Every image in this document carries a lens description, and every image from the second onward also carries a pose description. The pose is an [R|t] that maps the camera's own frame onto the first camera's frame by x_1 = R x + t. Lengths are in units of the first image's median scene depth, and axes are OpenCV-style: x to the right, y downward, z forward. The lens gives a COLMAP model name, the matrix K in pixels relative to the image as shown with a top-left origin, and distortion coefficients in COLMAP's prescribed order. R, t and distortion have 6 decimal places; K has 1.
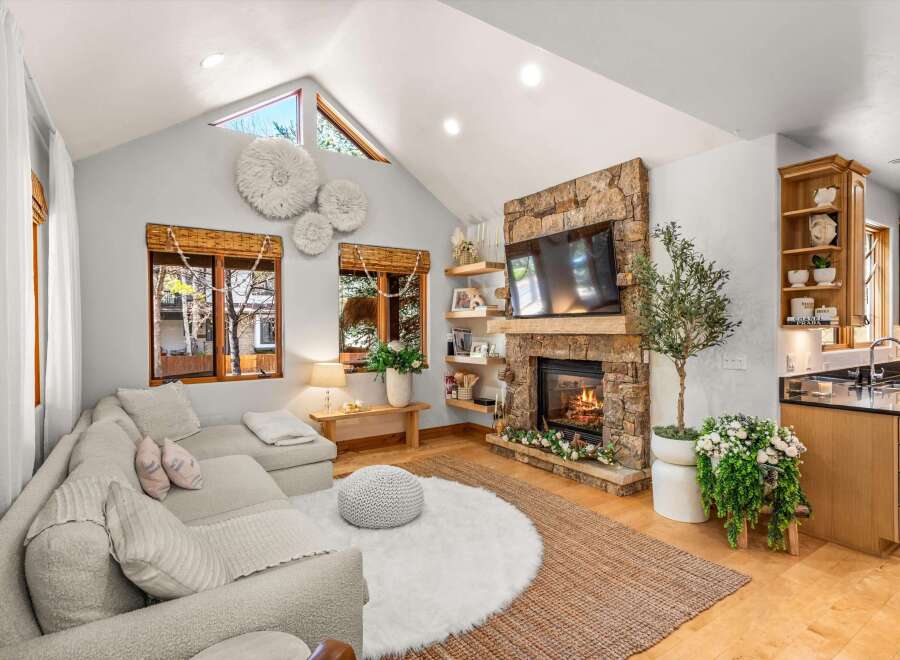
lens RADIAL K [[463.4, 0, 447.7], [0, 463.4, 333.9], [0, 0, 1]] dist [0.021836, -0.000318]
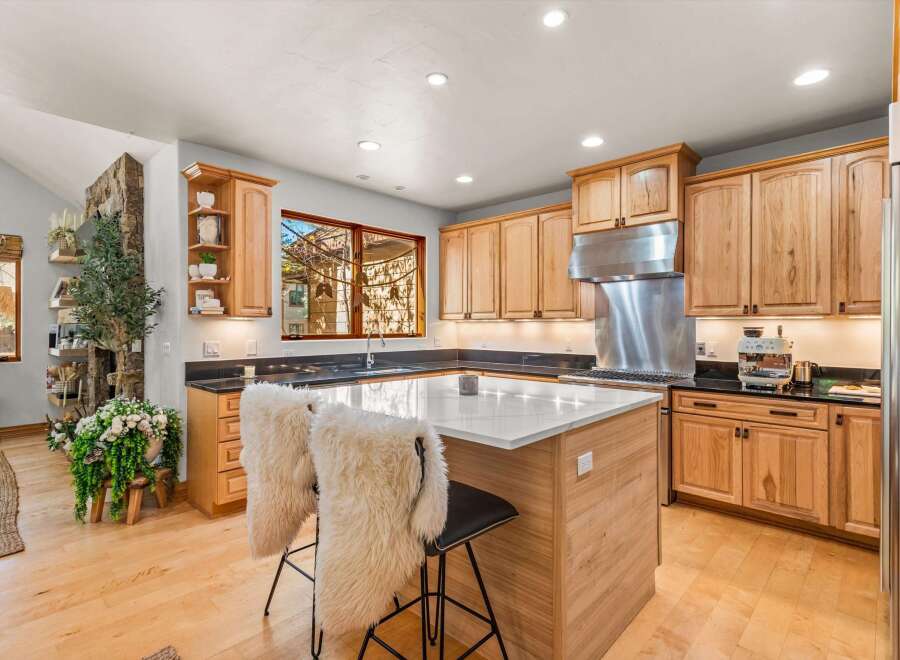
lens RADIAL K [[462.4, 0, 450.5], [0, 462.4, 324.1], [0, 0, 1]] dist [0.002113, -0.001376]
pose [[0.973240, 0.011298, 0.229511, 0.750880], [-0.007171, 0.999797, -0.018806, 0.014096], [-0.229677, 0.016657, 0.973124, -0.135372]]
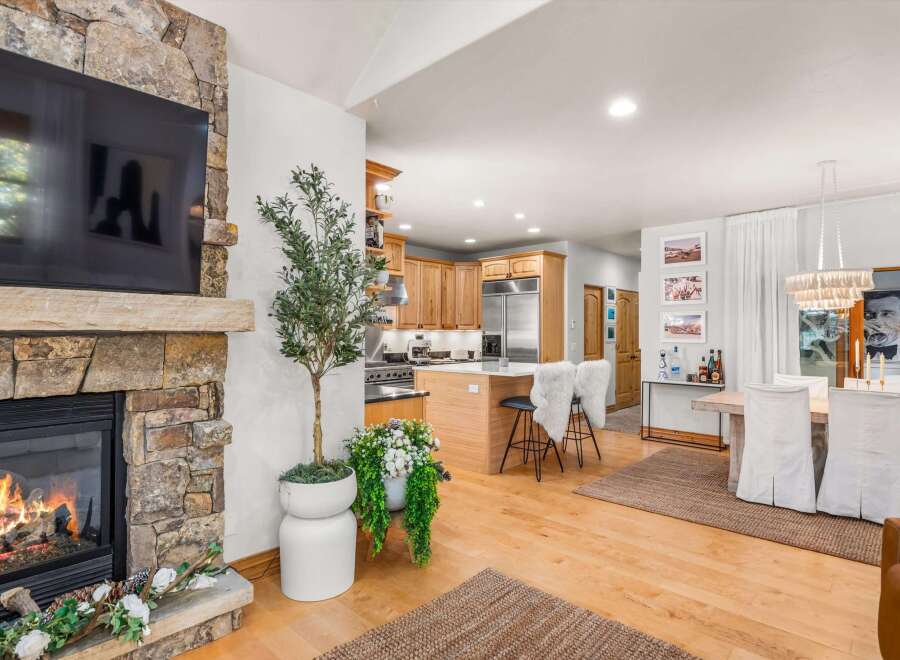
lens RADIAL K [[485.8, 0, 450.3], [0, 485.8, 332.0], [0, 0, 1]] dist [0.000261, -0.000407]
pose [[-0.228987, 0.010428, 0.973374, -0.205647], [0.011677, 0.999900, -0.007965, 0.007017], [-0.973359, 0.009542, -0.229086, 0.740065]]
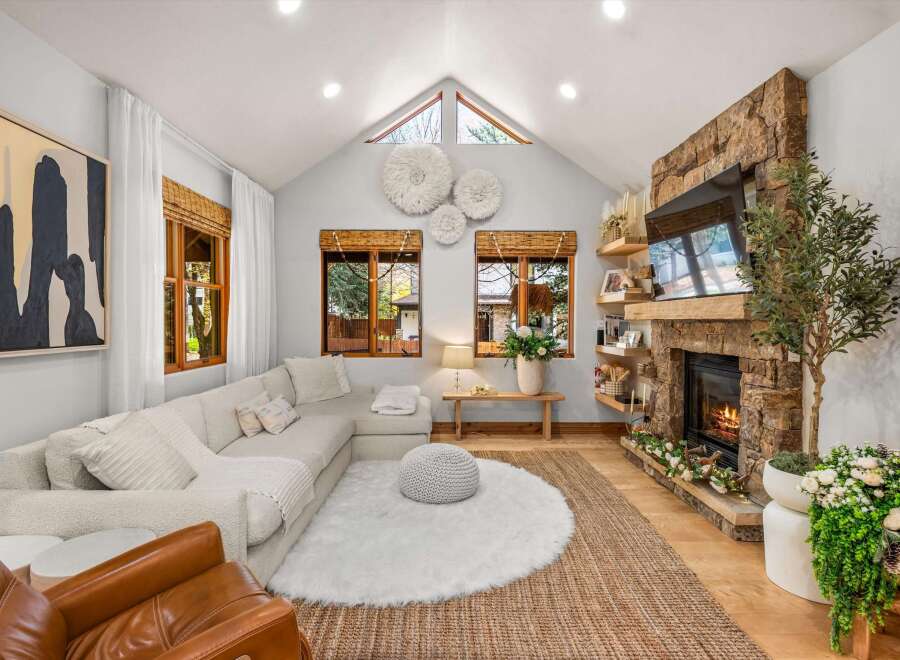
lens RADIAL K [[462.2, 0, 450.0], [0, 462.2, 330.0], [0, 0, 1]] dist [0.015709, -0.001330]
pose [[0.839365, 0.022218, -0.543114, 0.322230], [-0.017151, 0.999749, 0.014392, 0.012414], [0.543297, -0.002765, 0.839536, 0.115399]]
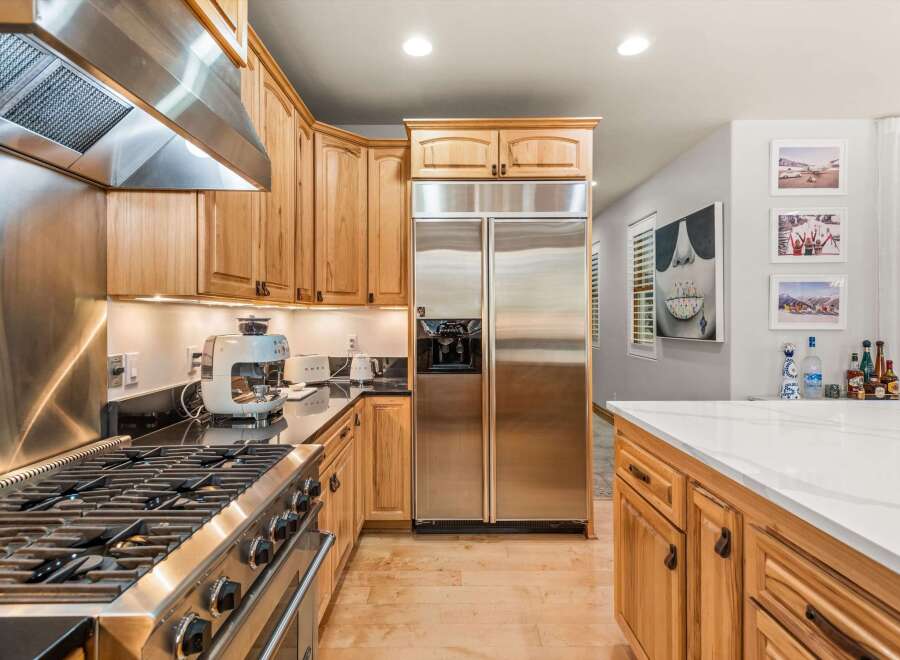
lens RADIAL K [[459.9, 0, 450.7], [0, 459.9, 315.8], [0, 0, 1]] dist [0.017976, -0.000397]
pose [[-0.829483, 0.008842, 0.558461, 0.989497], [0.014163, 0.999886, 0.005205, -0.000259], [-0.558352, 0.012227, -0.829514, 0.730210]]
